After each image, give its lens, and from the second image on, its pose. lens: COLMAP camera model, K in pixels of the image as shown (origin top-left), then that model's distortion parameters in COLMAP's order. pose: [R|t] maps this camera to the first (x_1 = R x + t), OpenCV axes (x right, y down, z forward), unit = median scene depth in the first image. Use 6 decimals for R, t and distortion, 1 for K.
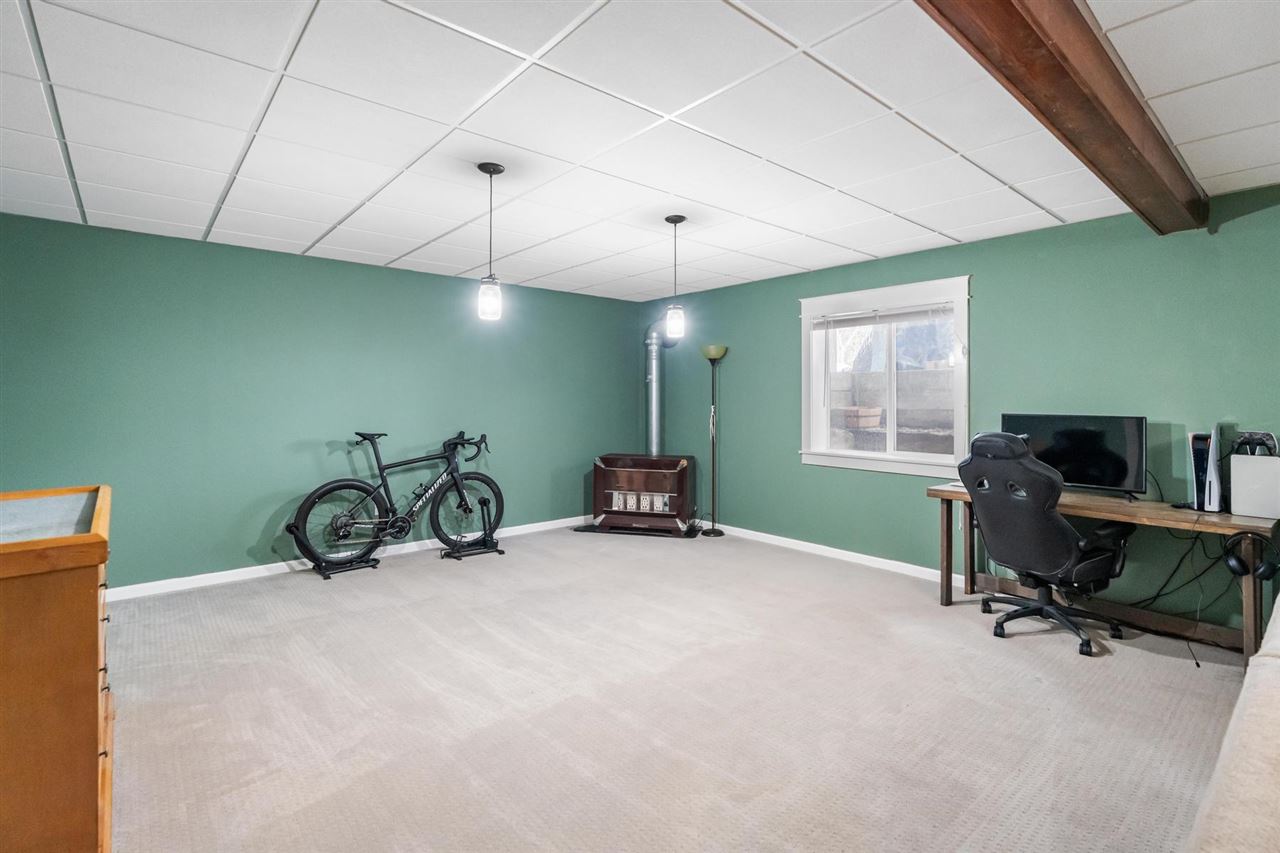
lens RADIAL K [[593.5, 0, 638.2], [0, 593.5, 424.5], [0, 0, 1]] dist [-0.002287, 0.000415]
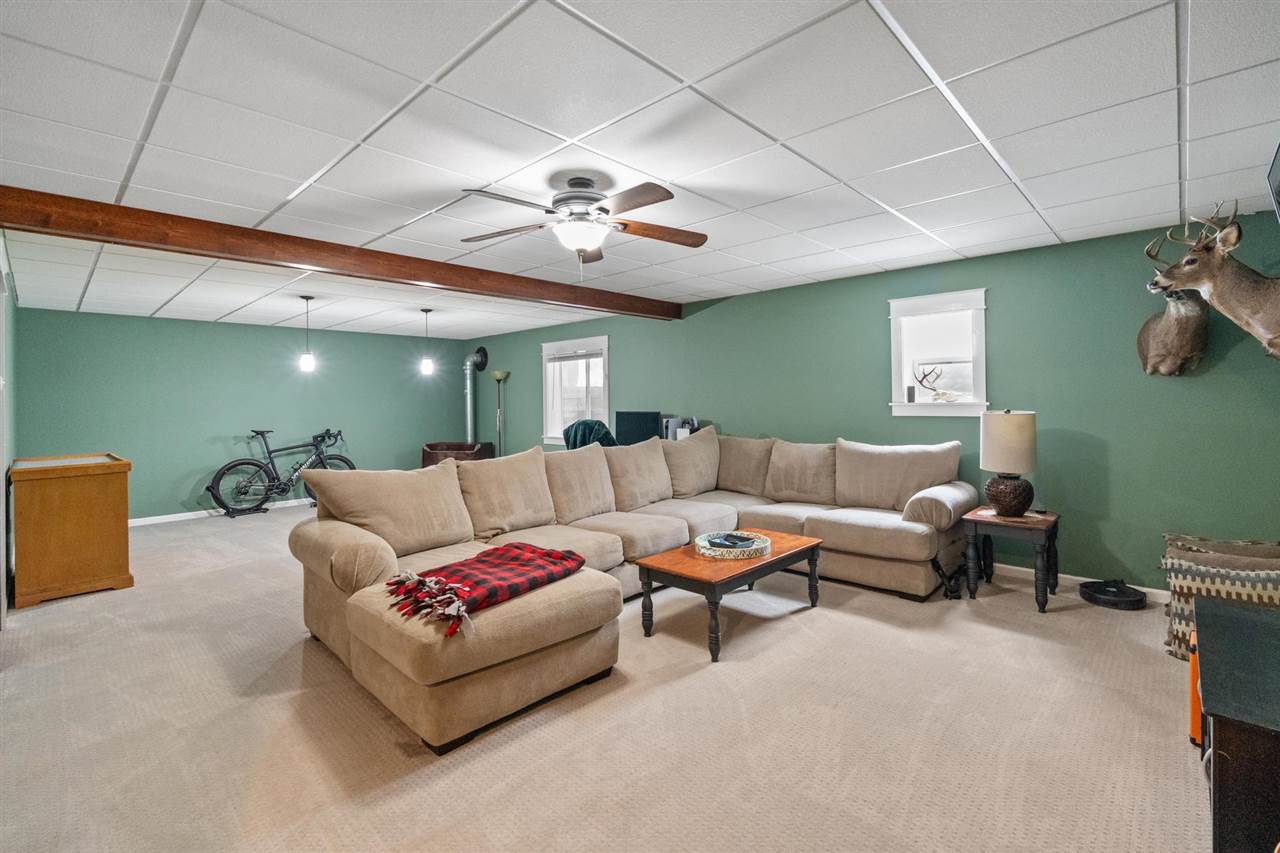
lens RADIAL K [[572.4, 0, 651.4], [0, 572.4, 419.4], [0, 0, 1]] dist [-0.014815, -0.000276]
pose [[0.994515, -0.018575, 0.102935, 0.432472], [0.019600, 0.999768, -0.008947, 0.018204], [-0.102745, 0.010916, 0.994648, -0.629479]]
